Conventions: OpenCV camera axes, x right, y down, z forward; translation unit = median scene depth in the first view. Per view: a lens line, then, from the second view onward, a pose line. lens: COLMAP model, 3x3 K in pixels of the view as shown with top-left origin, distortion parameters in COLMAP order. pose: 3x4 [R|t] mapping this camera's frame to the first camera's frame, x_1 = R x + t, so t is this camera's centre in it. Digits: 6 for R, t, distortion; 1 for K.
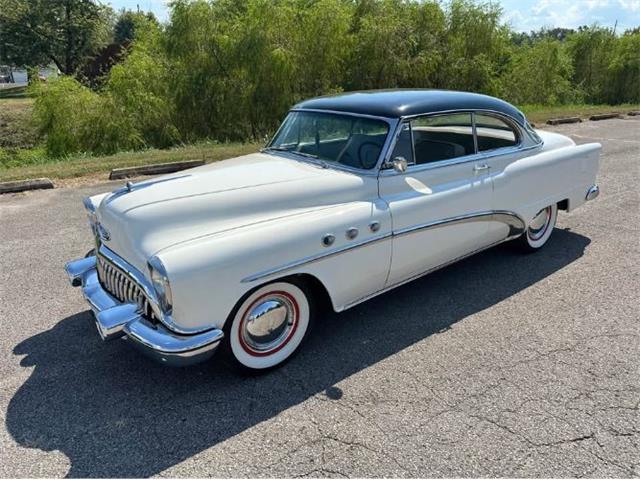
lens RADIAL K [[466.1, 0, 320.0], [0, 466.1, 240.0], [0, 0, 1]] dist [0.022514, -0.024923]
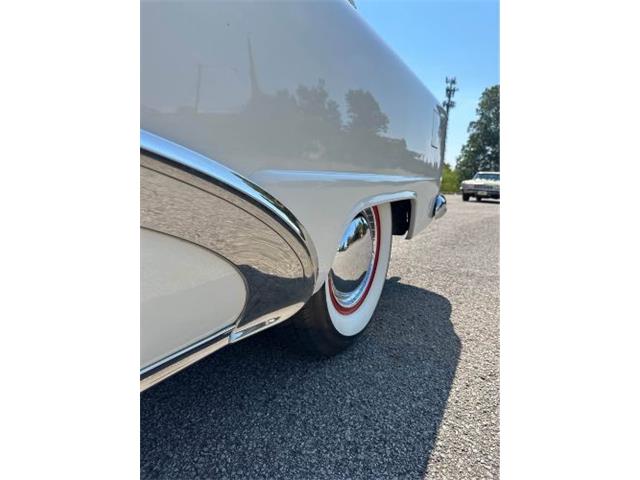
lens RADIAL K [[466.1, 0, 320.0], [0, 466.1, 240.0], [0, 0, 1]] dist [0.022514, -0.024923]
pose [[0.921983, -0.006686, 0.387172, 0.310666], [0.054490, 0.992142, -0.112625, -0.015410], [-0.383377, 0.124935, 0.915103, 0.694039]]
